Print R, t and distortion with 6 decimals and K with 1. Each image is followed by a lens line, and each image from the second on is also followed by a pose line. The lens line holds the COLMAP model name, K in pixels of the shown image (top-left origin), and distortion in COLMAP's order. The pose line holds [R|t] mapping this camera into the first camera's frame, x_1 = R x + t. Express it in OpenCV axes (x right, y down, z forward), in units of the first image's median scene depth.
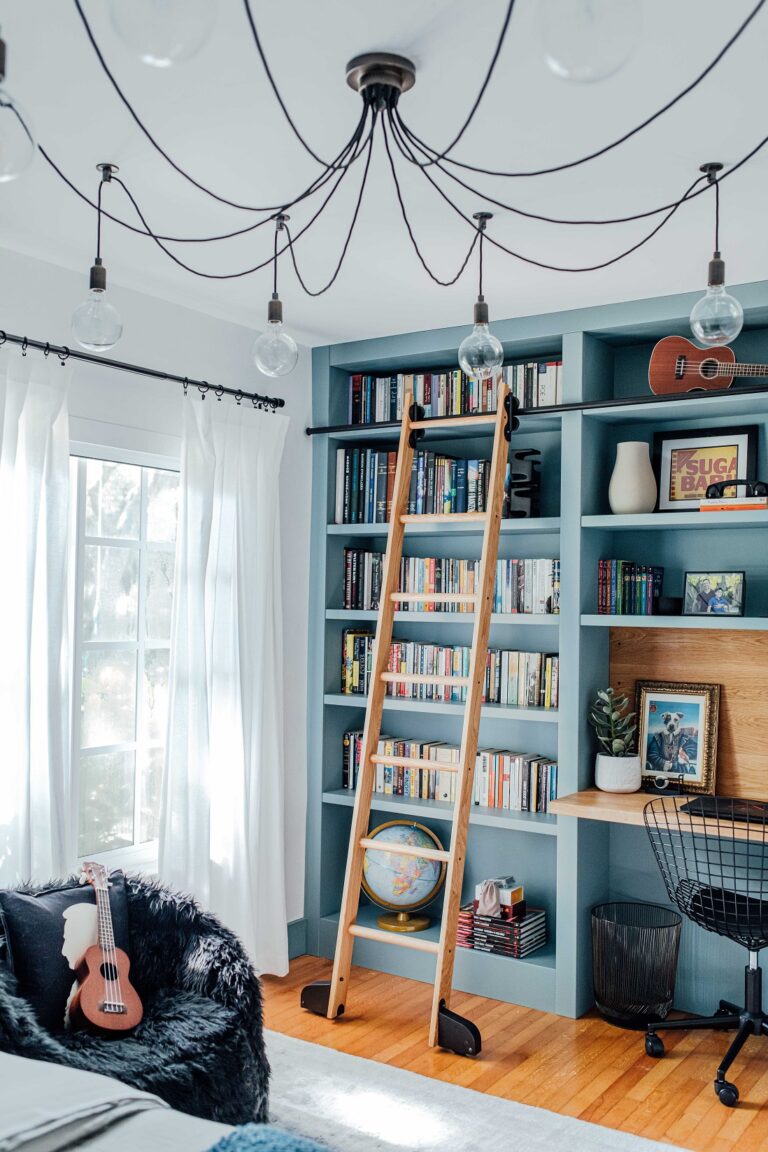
lens RADIAL K [[1107.2, 0, 381.3], [0, 1107.2, 592.6], [0, 0, 1]] dist [0.000845, 0.008923]
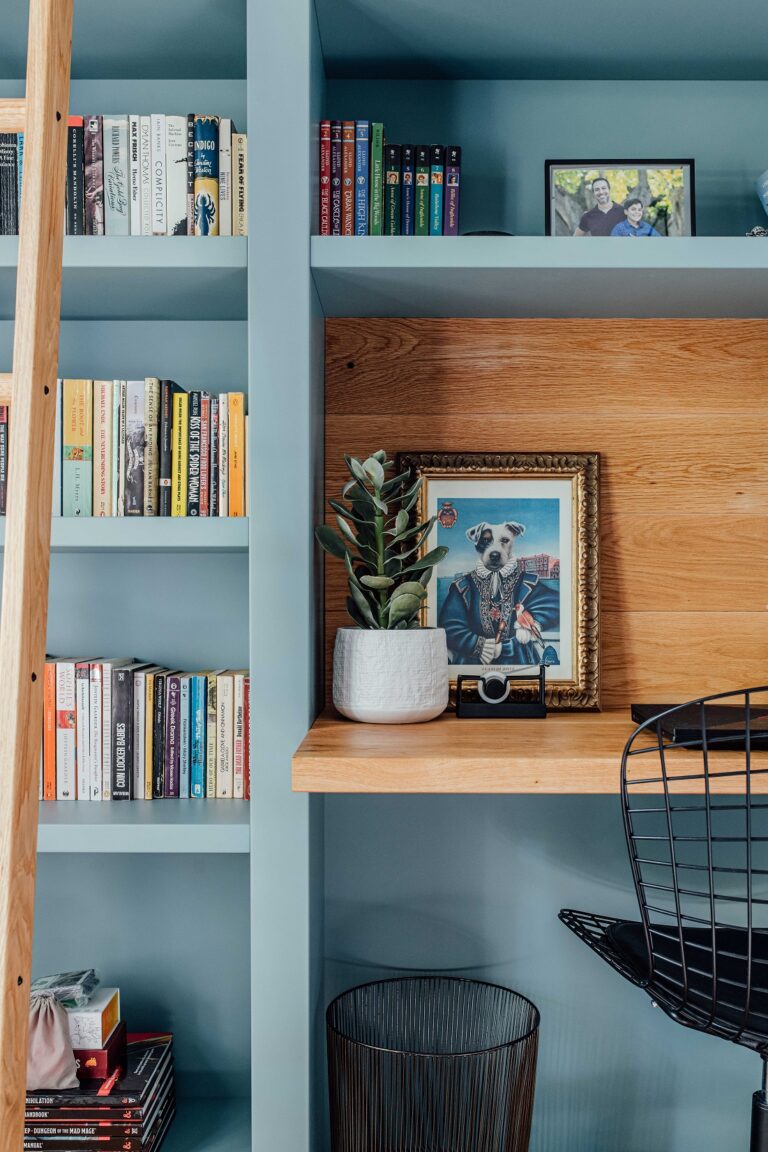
lens RADIAL K [[1113.2, 0, 383.8], [0, 1113.2, 682.6], [0, 0, 1]] dist [0.008074, 0.010003]
pose [[0.828358, -0.059448, 0.557036, -0.009408], [0.004362, 0.995008, 0.099704, 0.126471], [-0.560182, -0.080161, 0.824482, 0.675143]]
